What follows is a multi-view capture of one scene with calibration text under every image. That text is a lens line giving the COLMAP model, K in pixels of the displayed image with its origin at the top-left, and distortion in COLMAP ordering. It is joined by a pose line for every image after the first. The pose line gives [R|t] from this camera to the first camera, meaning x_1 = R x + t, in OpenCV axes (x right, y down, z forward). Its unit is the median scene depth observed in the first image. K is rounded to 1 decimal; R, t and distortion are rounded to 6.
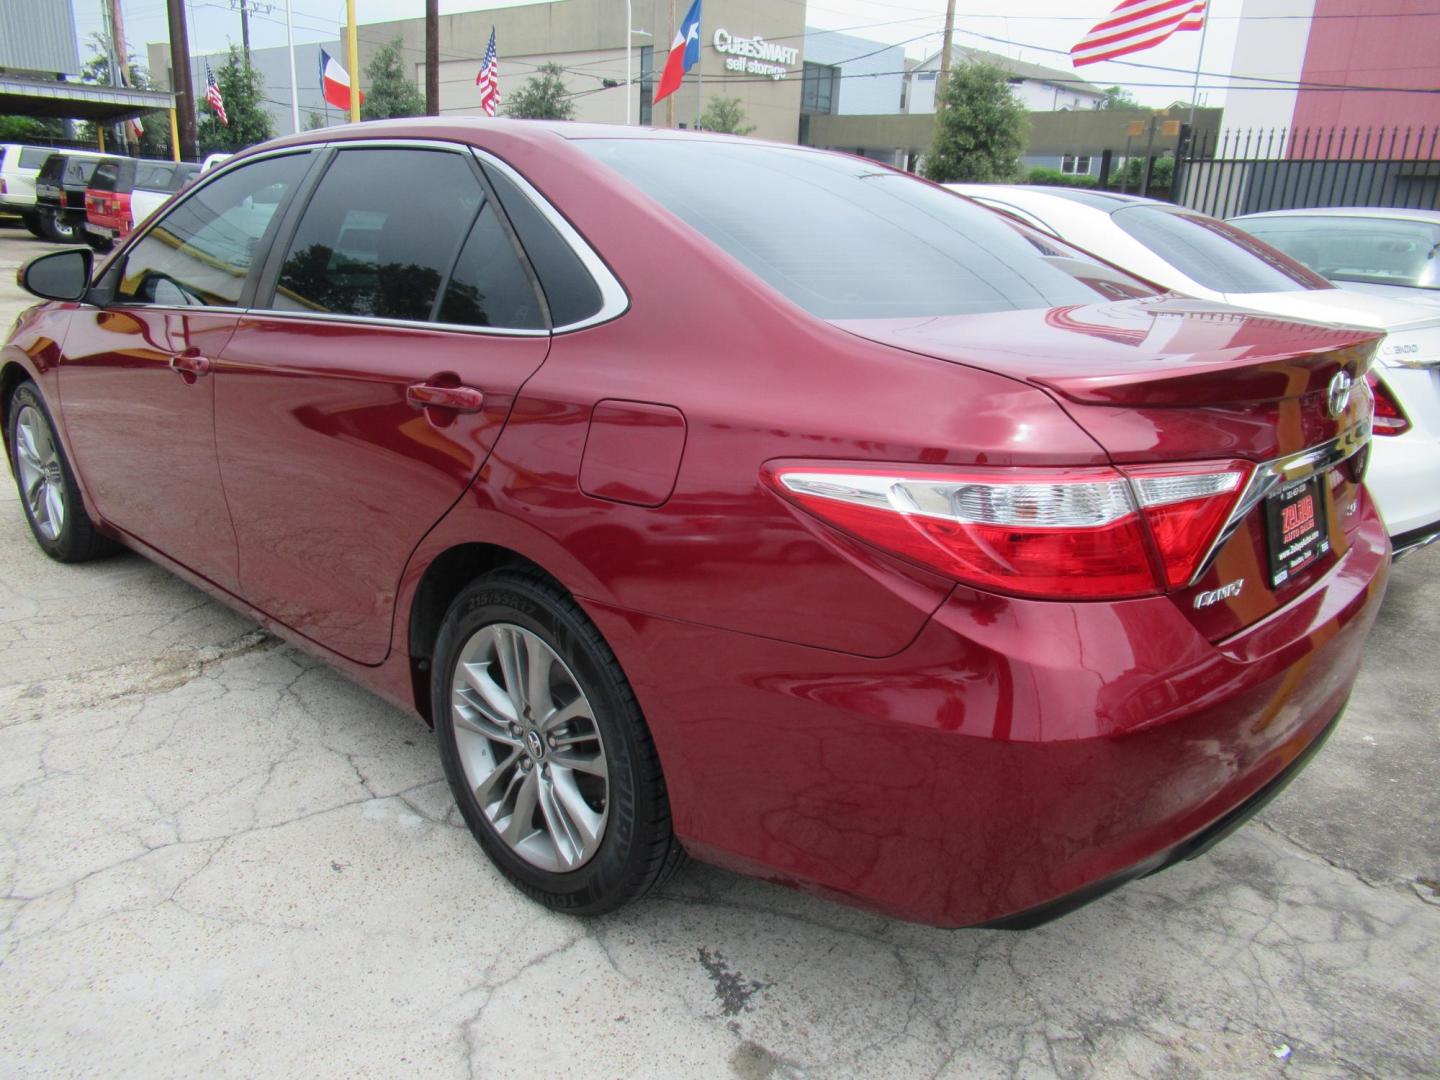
lens RADIAL K [[1048.9, 0, 713.3], [0, 1048.9, 527.9], [0, 0, 1]] dist [0.011116, -0.019499]
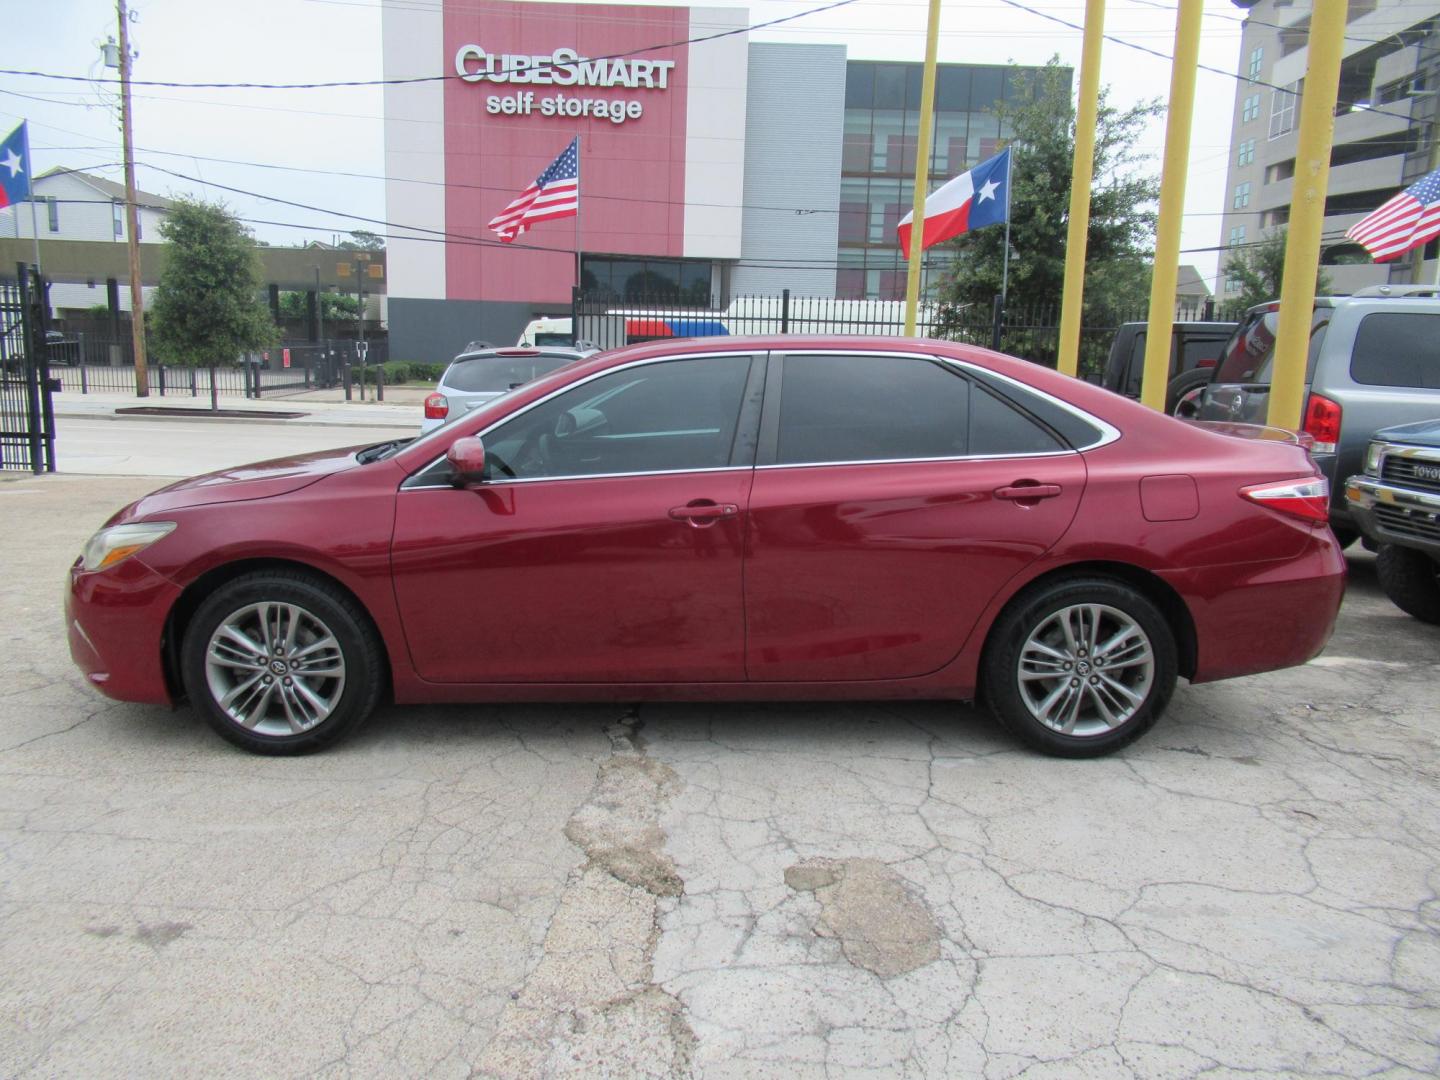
lens RADIAL K [[1048.9, 0, 711.5], [0, 1048.9, 533.0], [0, 0, 1]] dist [0.011116, -0.019499]
pose [[0.722415, -0.133436, 0.678462, -0.118001], [0.207986, 0.977697, -0.029171, -0.007182], [-0.659438, 0.162184, 0.734056, 0.001588]]
